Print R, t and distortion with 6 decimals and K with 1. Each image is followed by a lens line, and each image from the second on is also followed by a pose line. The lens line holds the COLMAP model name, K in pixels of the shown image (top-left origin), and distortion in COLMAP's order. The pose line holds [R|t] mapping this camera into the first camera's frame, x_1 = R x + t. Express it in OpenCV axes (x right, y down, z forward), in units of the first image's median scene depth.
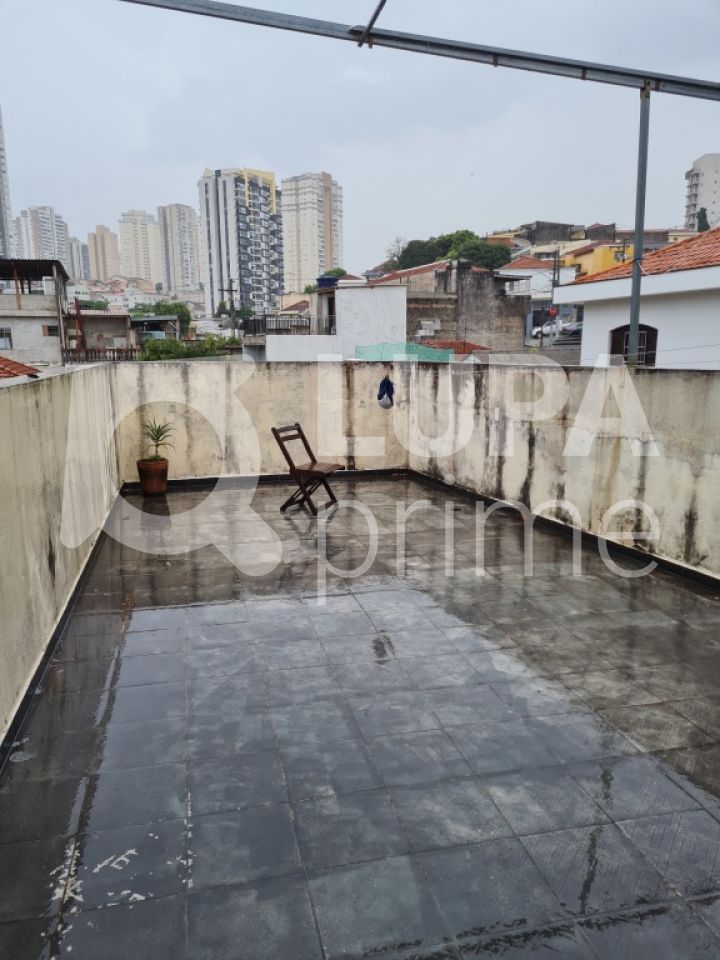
lens RADIAL K [[719.9, 0, 360.6], [0, 719.9, 478.8], [0, 0, 1]] dist [0.058893, -0.047916]
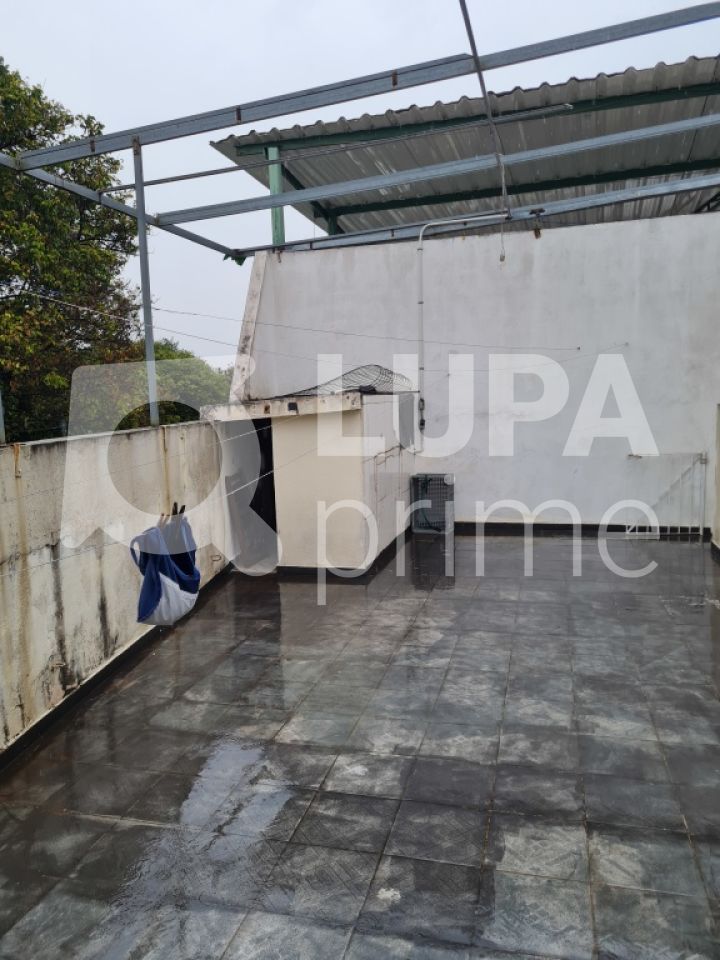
lens RADIAL K [[719.9, 0, 360.3], [0, 719.9, 472.6], [0, 0, 1]] dist [0.058893, -0.047916]
pose [[-0.882390, -0.015323, 0.470269, -0.296826], [0.122331, 0.957628, 0.260738, -0.388278], [-0.454338, 0.287601, -0.843127, 2.095329]]
